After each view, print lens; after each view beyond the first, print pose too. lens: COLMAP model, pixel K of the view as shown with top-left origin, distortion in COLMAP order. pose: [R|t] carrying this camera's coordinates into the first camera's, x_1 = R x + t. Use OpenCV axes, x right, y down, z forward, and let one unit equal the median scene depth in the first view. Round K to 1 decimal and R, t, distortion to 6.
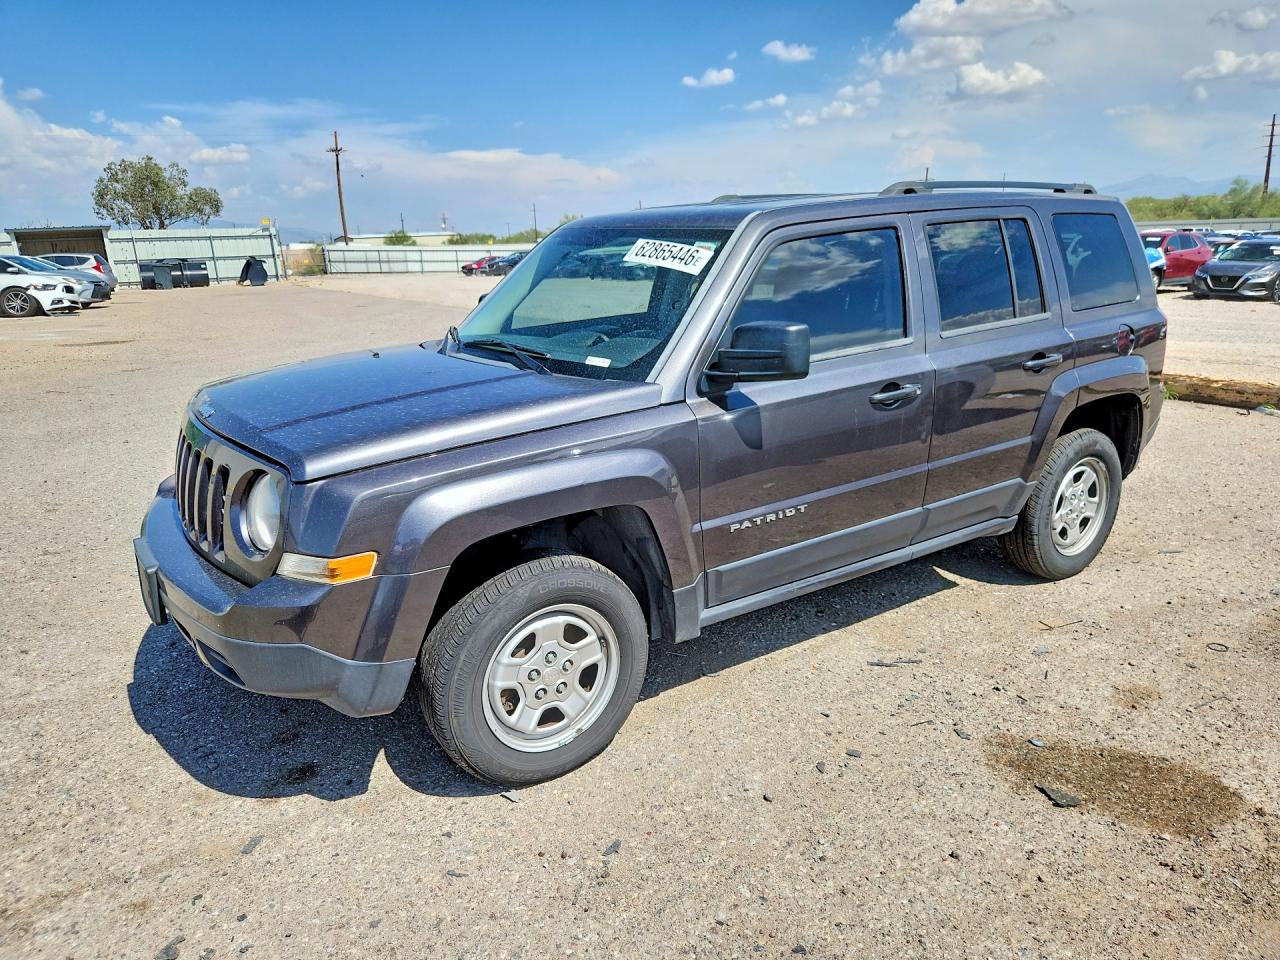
lens RADIAL K [[952.1, 0, 646.7], [0, 952.1, 478.4], [0, 0, 1]] dist [0.049700, -0.034241]
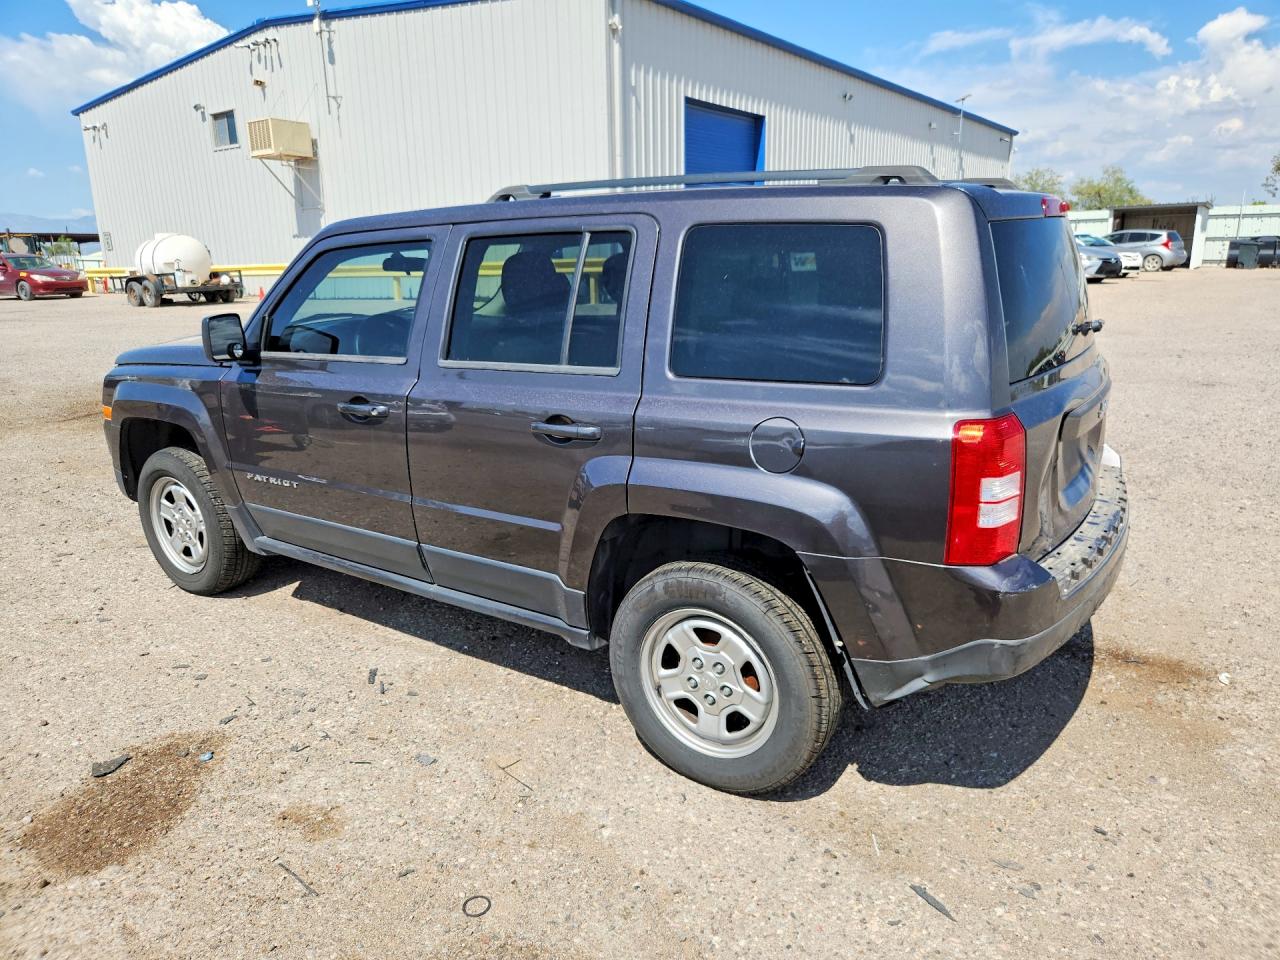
lens RADIAL K [[952.1, 0, 646.7], [0, 952.1, 478.4], [0, 0, 1]] dist [0.049700, -0.034241]
pose [[0.315216, 0.257933, -0.913296, 1.179999], [-0.230025, 0.954426, 0.190158, -0.255055], [0.920721, 0.150140, 0.360181, 0.857226]]
